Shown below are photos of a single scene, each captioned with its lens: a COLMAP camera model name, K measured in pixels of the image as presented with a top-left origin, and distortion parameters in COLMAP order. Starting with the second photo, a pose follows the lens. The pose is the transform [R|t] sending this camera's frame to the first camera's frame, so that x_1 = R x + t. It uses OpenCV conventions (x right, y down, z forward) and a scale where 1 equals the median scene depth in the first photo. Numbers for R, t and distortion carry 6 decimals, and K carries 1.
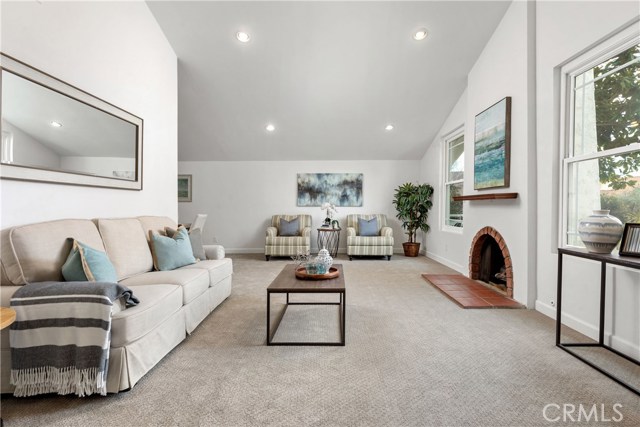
lens RADIAL K [[332.1, 0, 336.2], [0, 332.1, 197.0], [0, 0, 1]] dist [-0.001497, -0.000426]
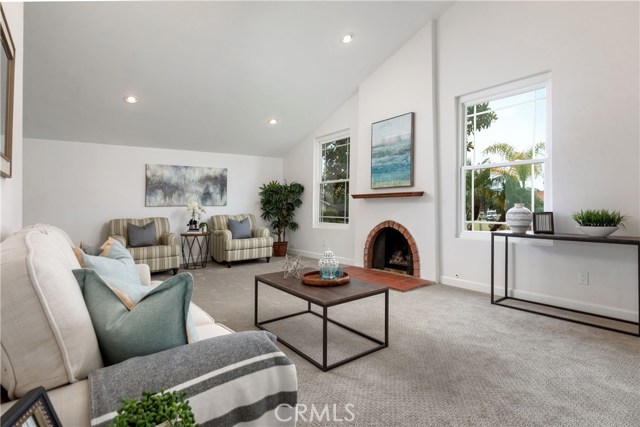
lens RADIAL K [[333.0, 0, 349.1], [0, 333.0, 197.9], [0, 0, 1]] dist [-0.000089, -0.000028]
pose [[0.779173, 0.002228, 0.626805, -0.244590], [-0.003602, 0.999993, 0.000923, 0.005721], [-0.626798, -0.002977, 0.779176, 0.115060]]
